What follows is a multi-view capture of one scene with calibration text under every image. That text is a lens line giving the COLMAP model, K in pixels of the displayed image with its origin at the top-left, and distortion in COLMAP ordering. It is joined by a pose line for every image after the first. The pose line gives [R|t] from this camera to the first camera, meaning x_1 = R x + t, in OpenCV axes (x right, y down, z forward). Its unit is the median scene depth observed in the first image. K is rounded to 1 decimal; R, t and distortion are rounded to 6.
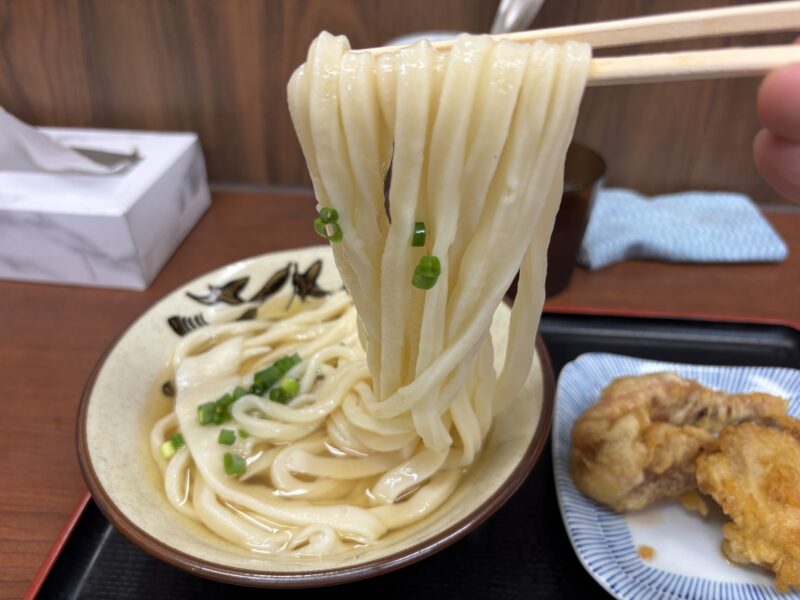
lens RADIAL K [[607.1, 0, 393.5], [0, 607.1, 304.9], [0, 0, 1]] dist [0.014287, -0.065556]
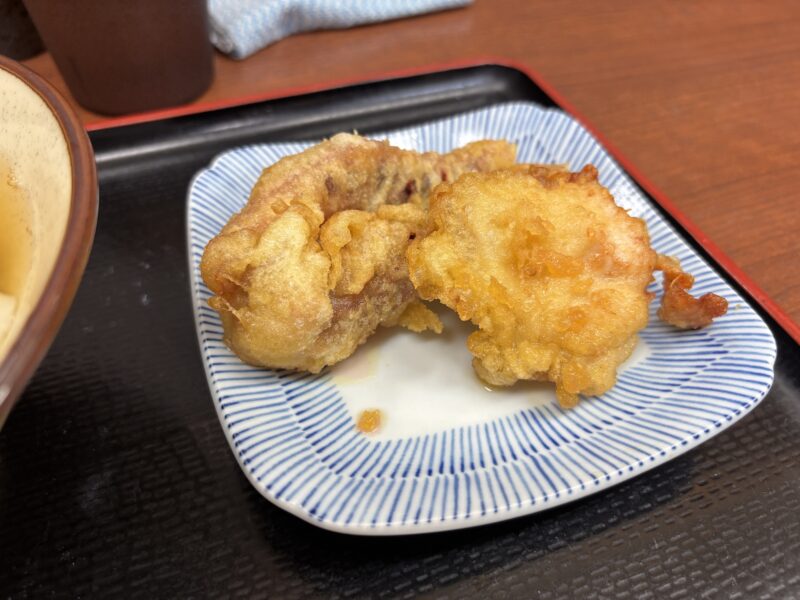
lens RADIAL K [[607.1, 0, 393.5], [0, 607.1, 304.9], [0, 0, 1]] dist [0.014287, -0.065556]
pose [[0.890688, -0.313278, 0.329441, 0.268854], [0.245748, 0.941445, 0.230844, 0.159842], [-0.382469, -0.124651, 0.915522, 0.435536]]
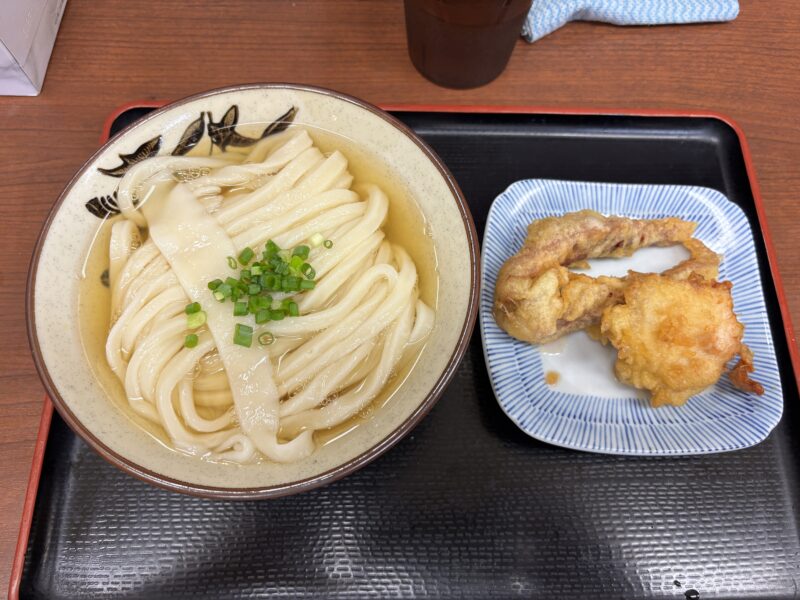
lens RADIAL K [[612.5, 0, 388.0], [0, 612.5, 272.2], [0, 0, 1]] dist [-0.030118, -0.000724]
pose [[0.993790, -0.085855, 0.070779, 0.023571], [0.037793, 0.858742, 0.511013, -0.400541], [-0.104654, -0.505165, 0.856654, 0.097189]]
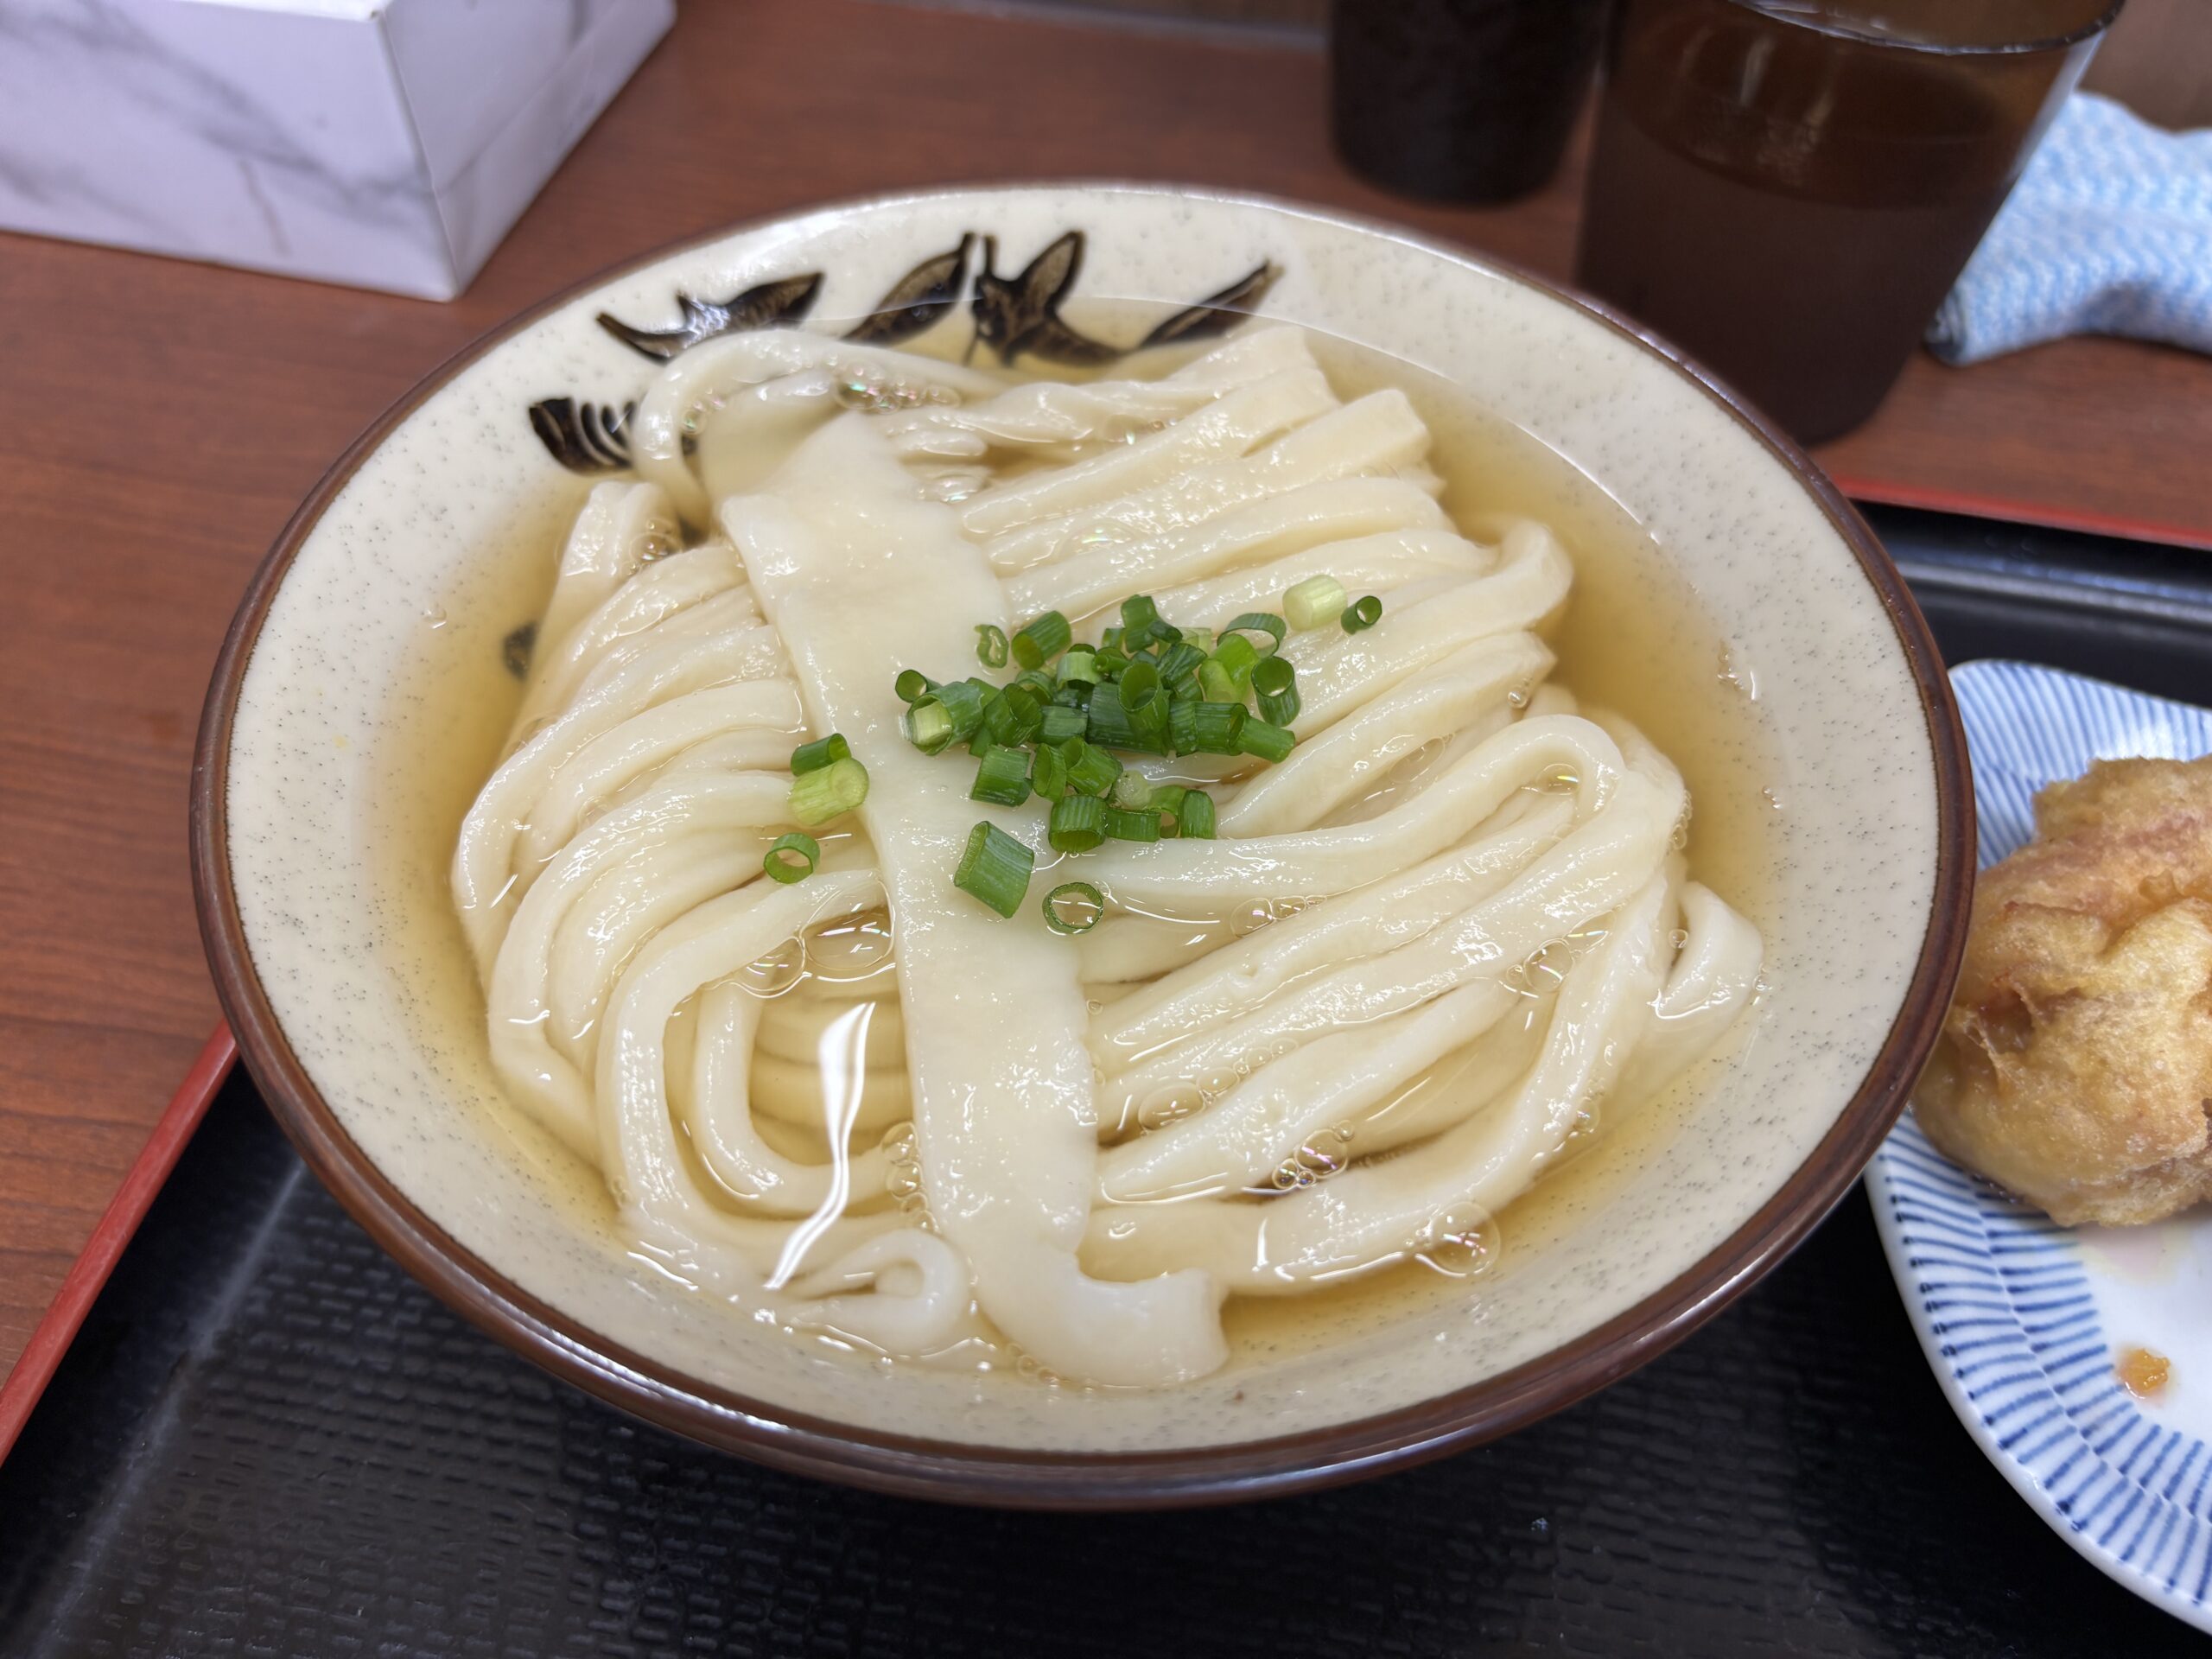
lens RADIAL K [[1657.6, 0, 1080.8], [0, 1657.6, 824.5], [0, 0, 1]] dist [0.007179, -0.056919]
pose [[0.995597, 0.092000, -0.017975, -0.104212], [-0.084990, 0.966813, 0.240934, 0.005145], [0.039545, -0.238345, 0.970375, 0.269834]]
